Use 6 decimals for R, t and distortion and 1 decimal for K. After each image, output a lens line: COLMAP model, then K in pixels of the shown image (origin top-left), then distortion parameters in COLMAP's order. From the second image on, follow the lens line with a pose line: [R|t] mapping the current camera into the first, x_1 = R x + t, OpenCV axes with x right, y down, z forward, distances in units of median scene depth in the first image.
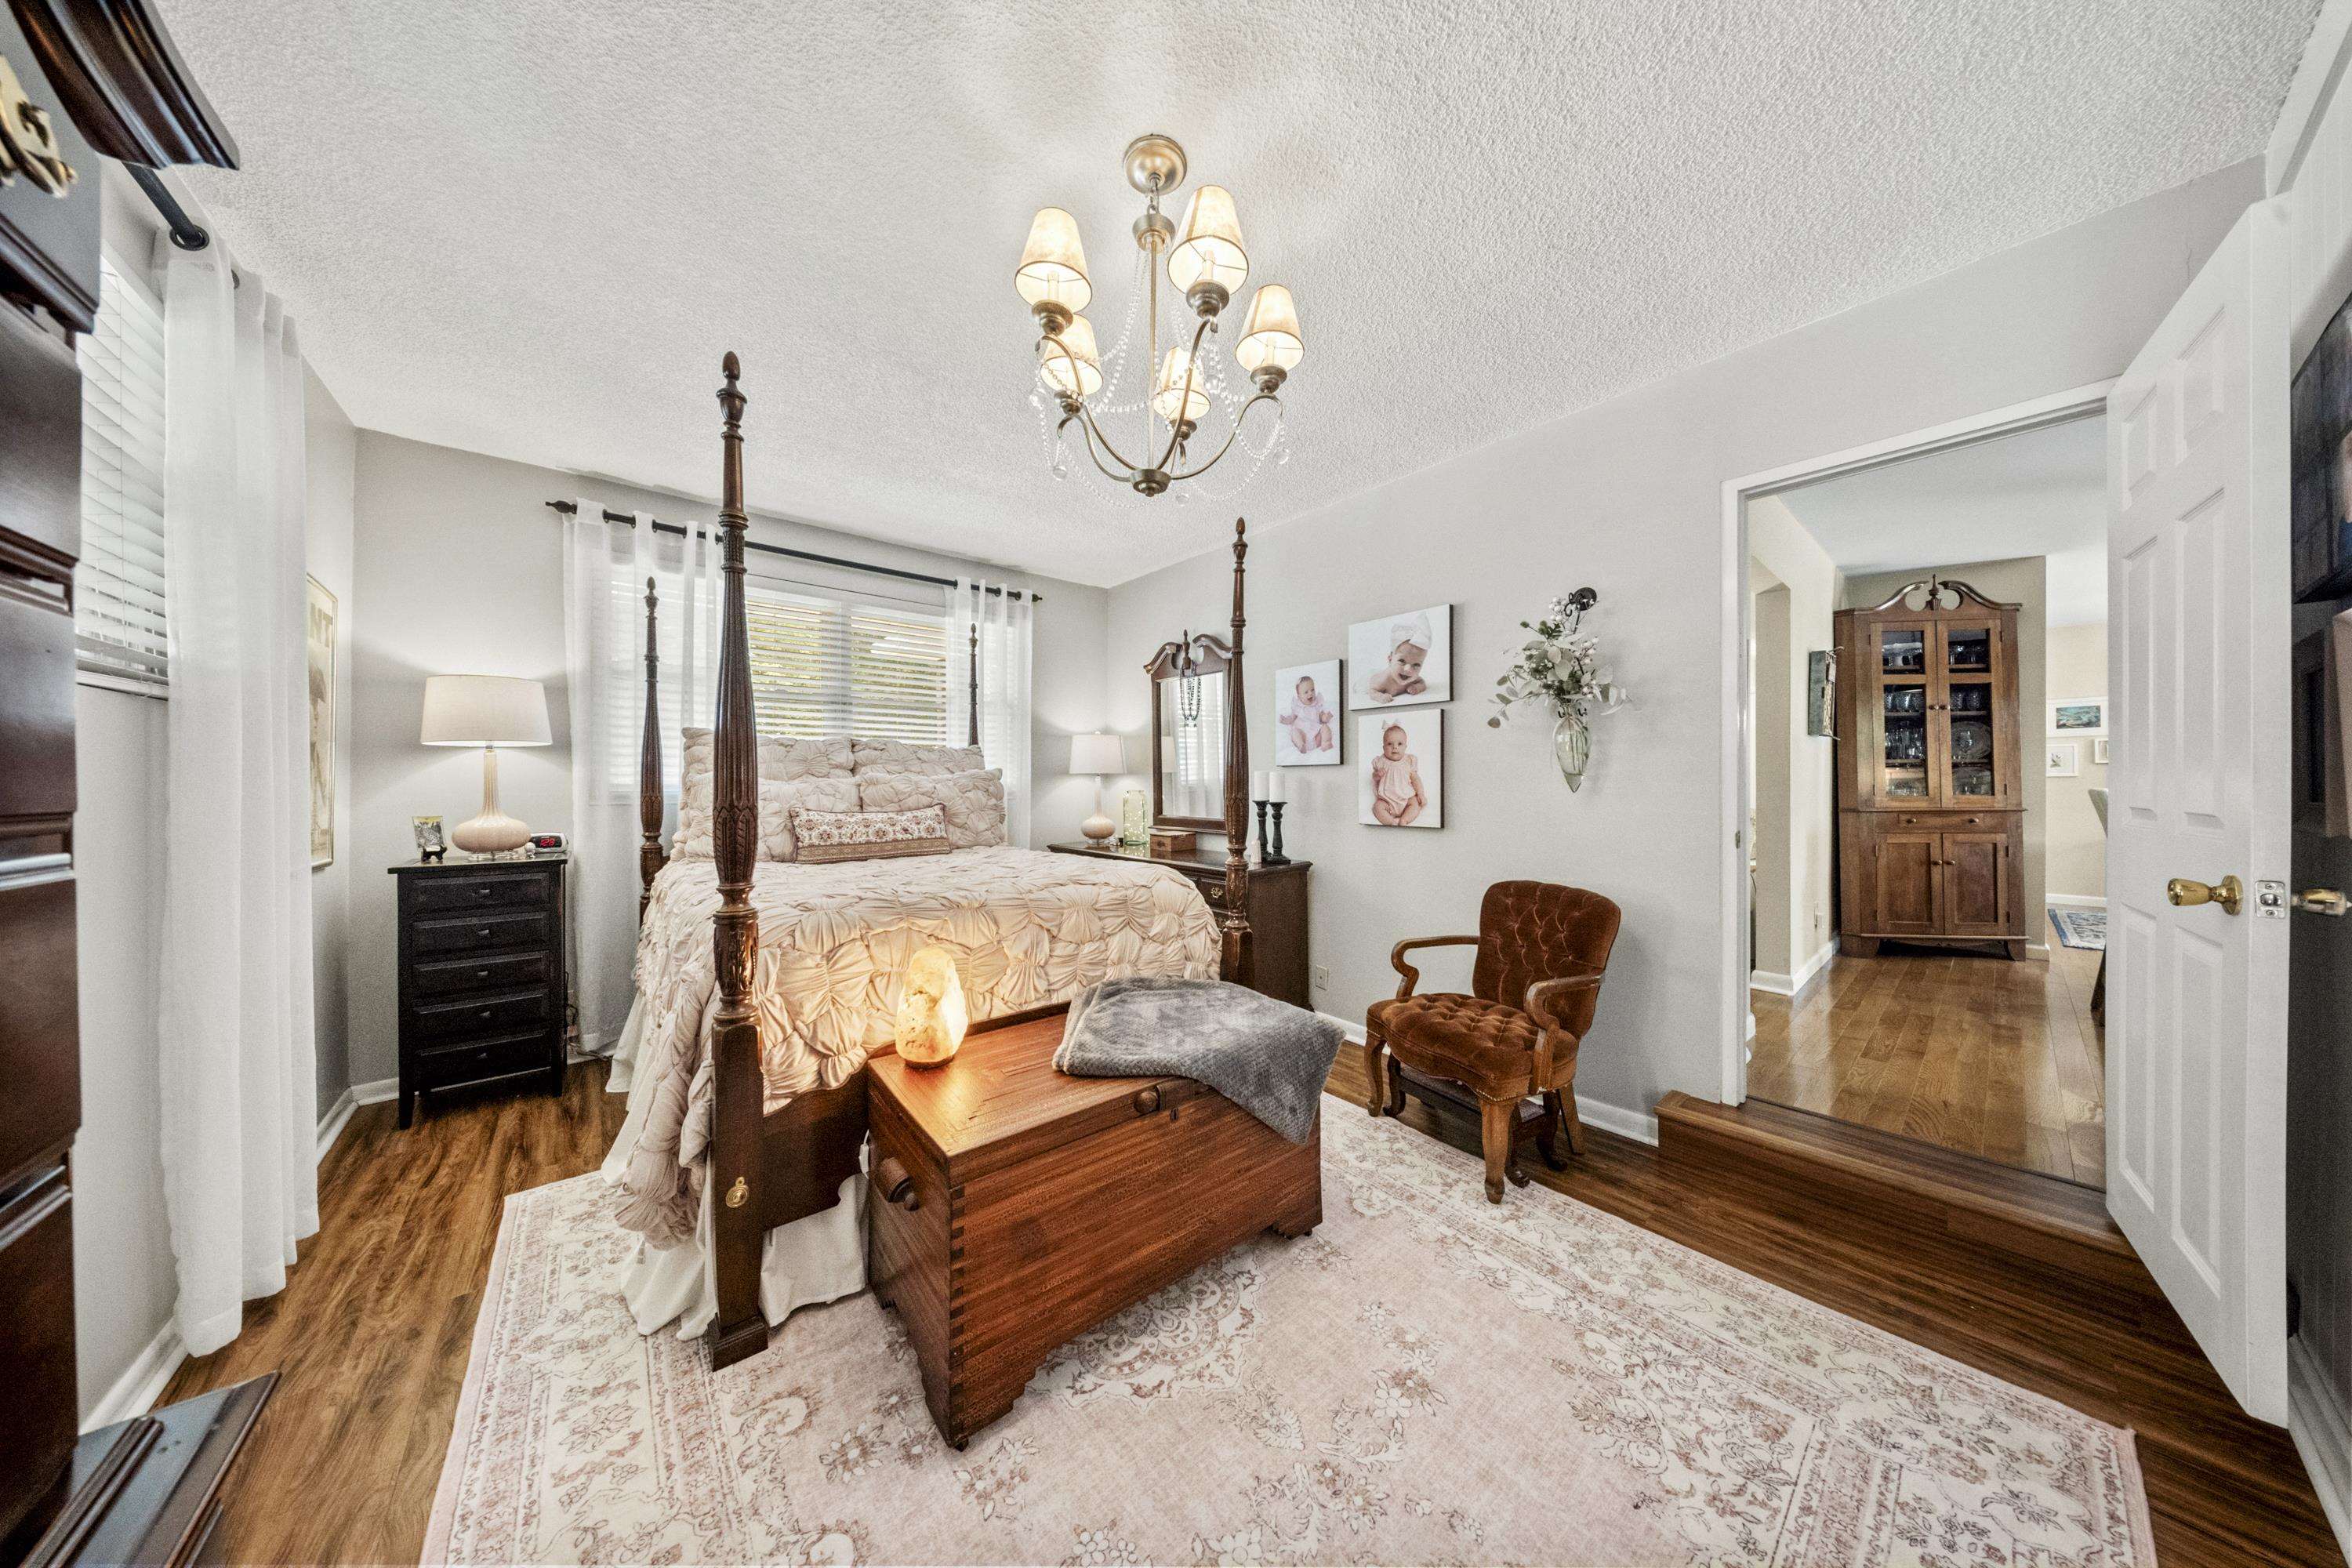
lens RADIAL K [[684.4, 0, 1164.8], [0, 684.4, 779.0], [0, 0, 1]] dist [0.000194, -0.000058]
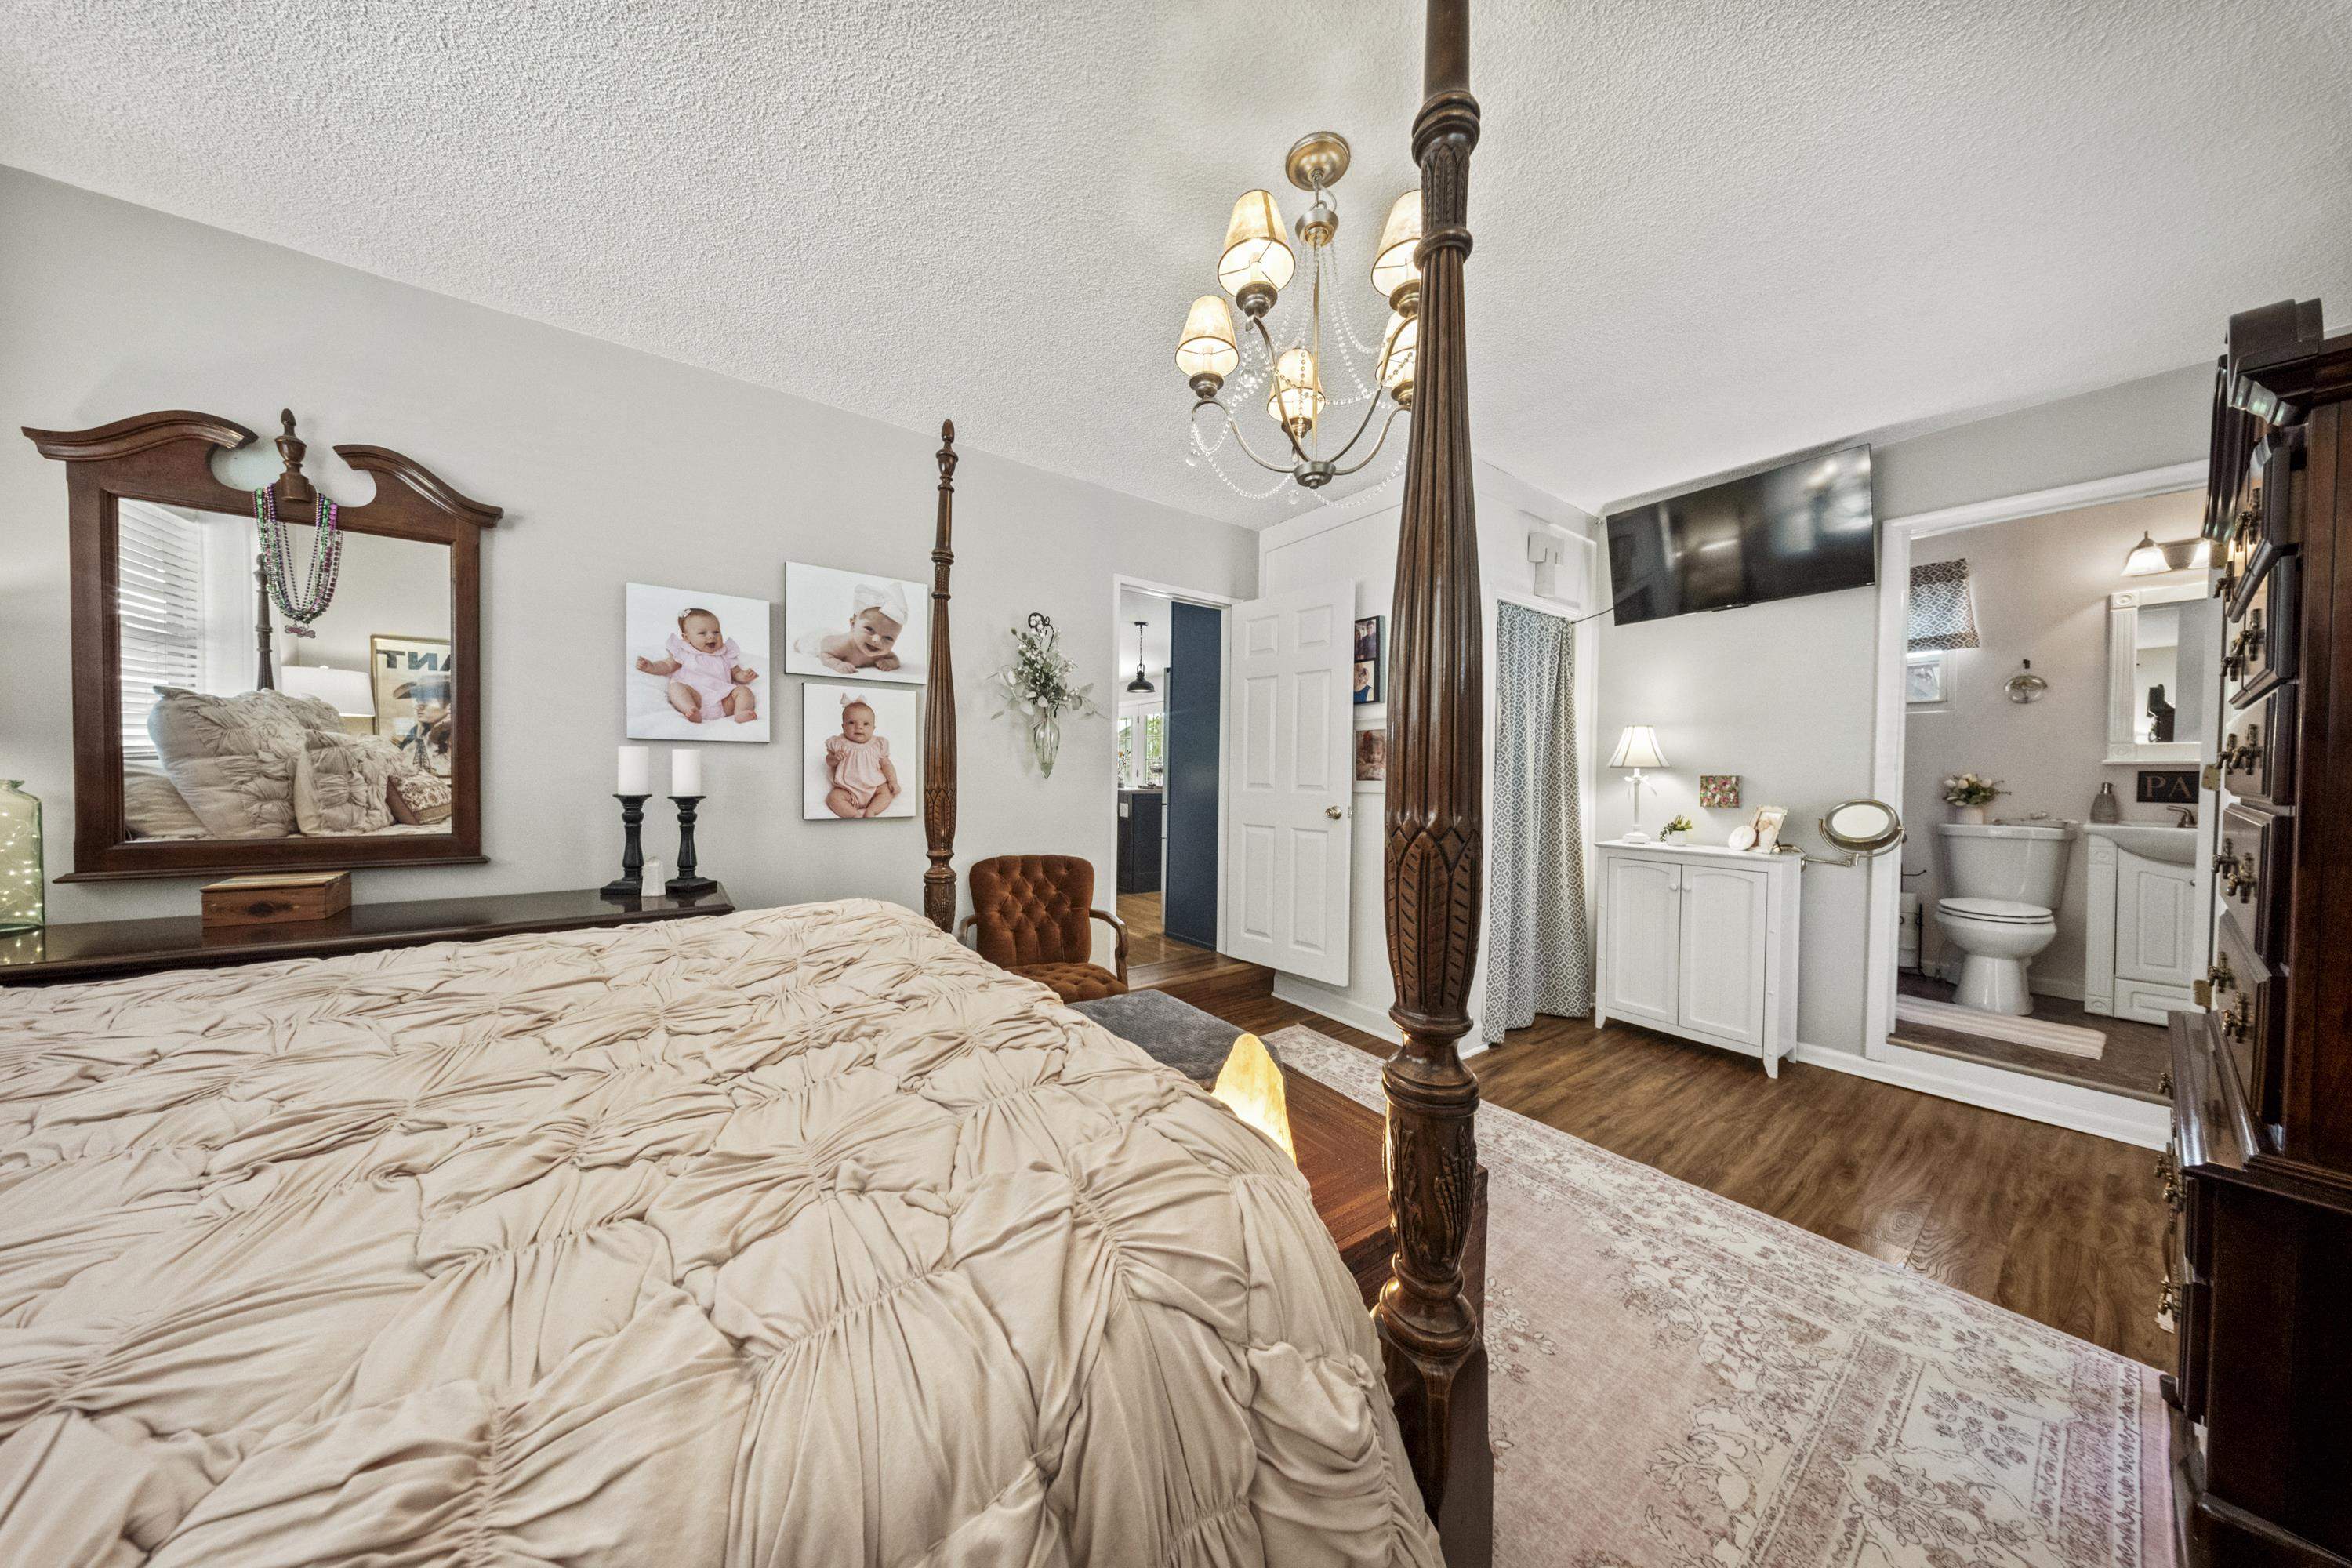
lens RADIAL K [[684.4, 0, 1173.2], [0, 684.4, 779.5], [0, 0, 1]] dist [0.000194, -0.000058]
pose [[0.062993, -0.004857, 0.998002, -0.452585], [-0.013203, 0.999897, 0.005699, 0.008650], [-0.997927, -0.013536, 0.062923, 0.501734]]
